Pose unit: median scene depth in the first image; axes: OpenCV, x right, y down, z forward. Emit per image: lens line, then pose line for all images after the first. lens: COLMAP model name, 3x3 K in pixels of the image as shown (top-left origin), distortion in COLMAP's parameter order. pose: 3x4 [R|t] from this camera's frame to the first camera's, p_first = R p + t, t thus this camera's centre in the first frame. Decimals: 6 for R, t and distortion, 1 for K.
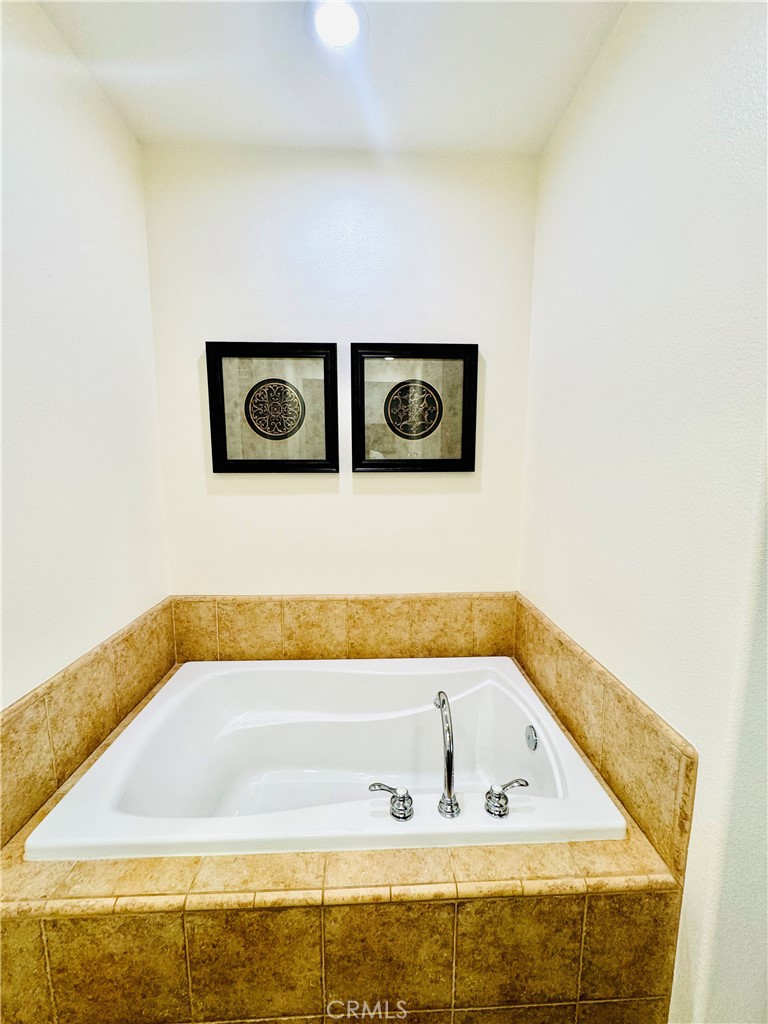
lens RADIAL K [[411.0, 0, 377.9], [0, 411.0, 512.1], [0, 0, 1]] dist [-0.004669, 0.000074]
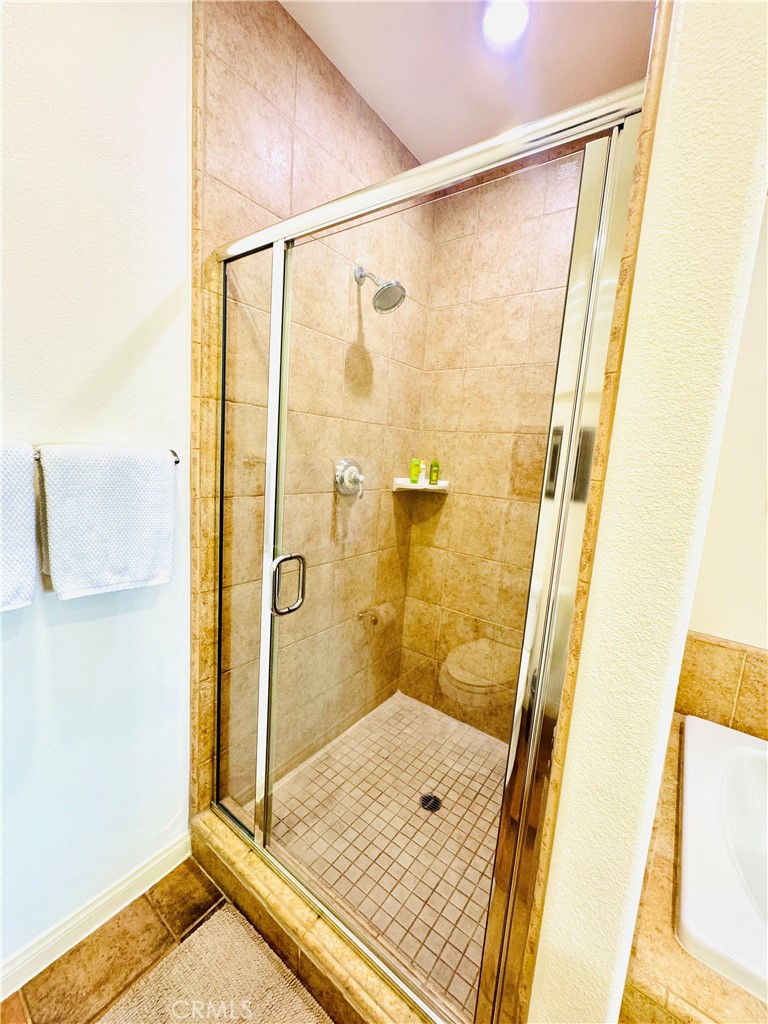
lens RADIAL K [[411.0, 0, 383.3], [0, 411.0, 509.3], [0, 0, 1]] dist [-0.004669, 0.000074]
pose [[0.780102, 0.139312, -0.609945, -0.516253], [-0.151148, 0.987982, 0.032342, 0.033249], [0.607120, 0.066962, 0.791783, -0.028582]]
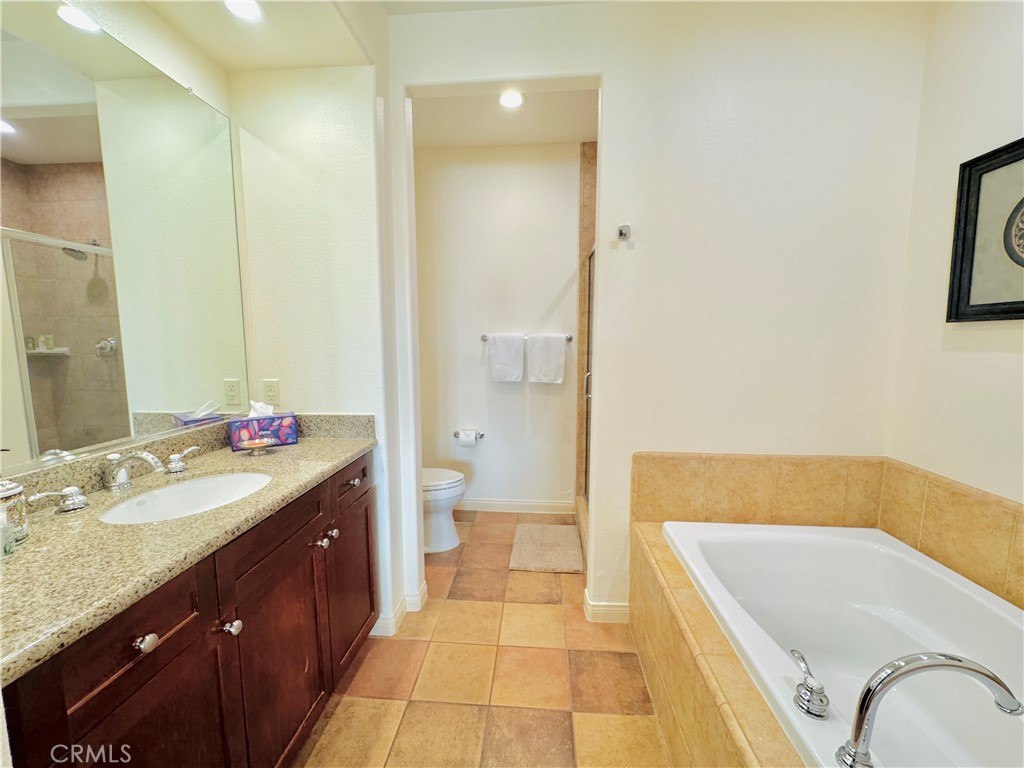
lens RADIAL K [[411.0, 0, 514.5], [0, 411.0, 386.5], [0, 0, 1]] dist [-0.004669, 0.000074]
pose [[-0.109734, 0.108512, -0.988020, 0.519801], [-0.130937, 0.983782, 0.122589, 0.043845], [0.985299, 0.142820, -0.093746, 0.237877]]
